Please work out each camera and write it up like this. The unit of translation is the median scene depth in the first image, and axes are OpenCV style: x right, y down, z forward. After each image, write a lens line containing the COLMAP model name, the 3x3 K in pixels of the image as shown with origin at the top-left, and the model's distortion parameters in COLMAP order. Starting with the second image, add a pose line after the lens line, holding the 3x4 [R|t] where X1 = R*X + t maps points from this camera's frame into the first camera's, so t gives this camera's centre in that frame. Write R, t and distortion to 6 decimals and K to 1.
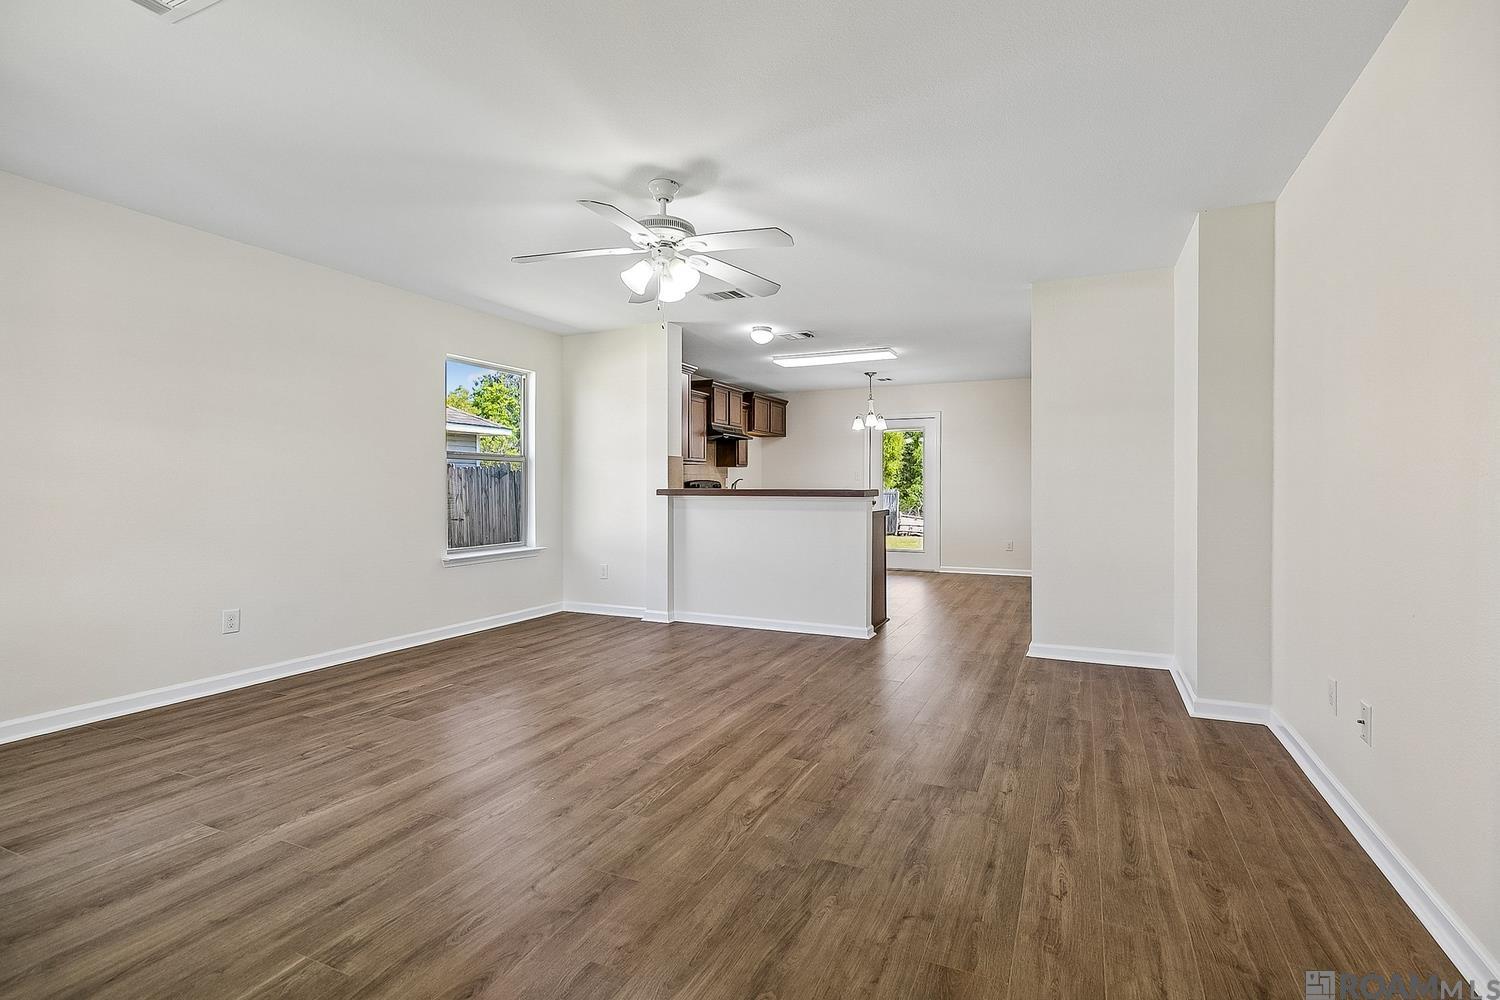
lens RADIAL K [[682.2, 0, 759.7], [0, 682.2, 494.7], [0, 0, 1]] dist [0.006100, 0.000056]
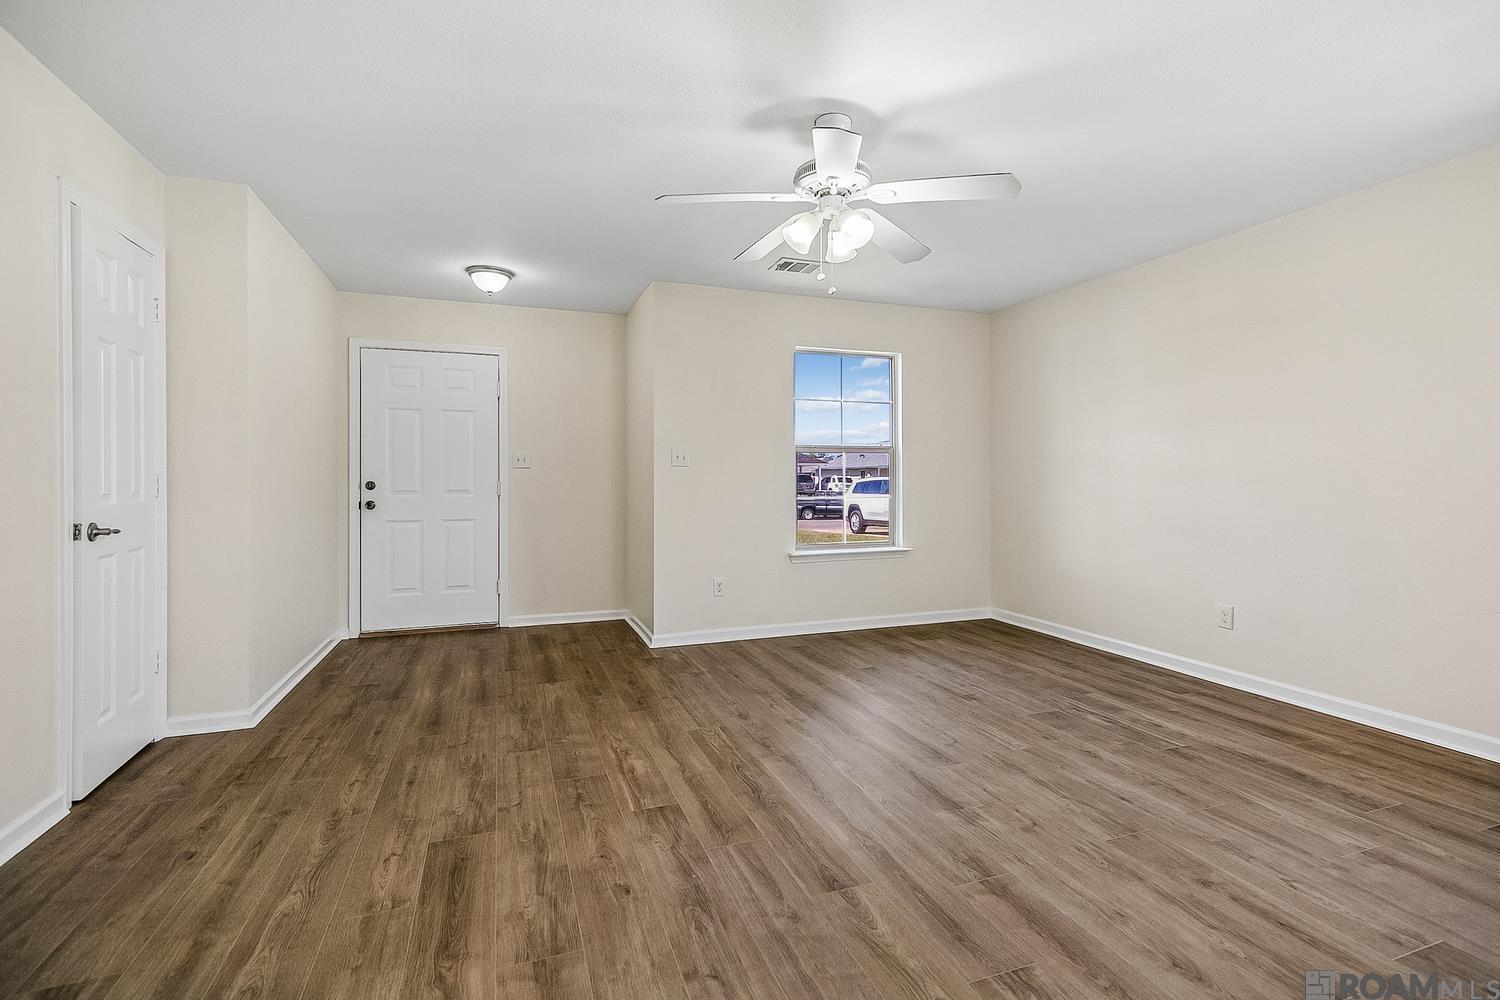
lens RADIAL K [[682.2, 0, 759.7], [0, 682.2, 494.7], [0, 0, 1]] dist [0.006100, 0.000056]
pose [[-0.691296, 0.013395, -0.722447, 0.606662], [-0.008908, 0.999594, 0.027057, -0.017509], [0.722516, 0.025141, -0.690897, 1.769006]]
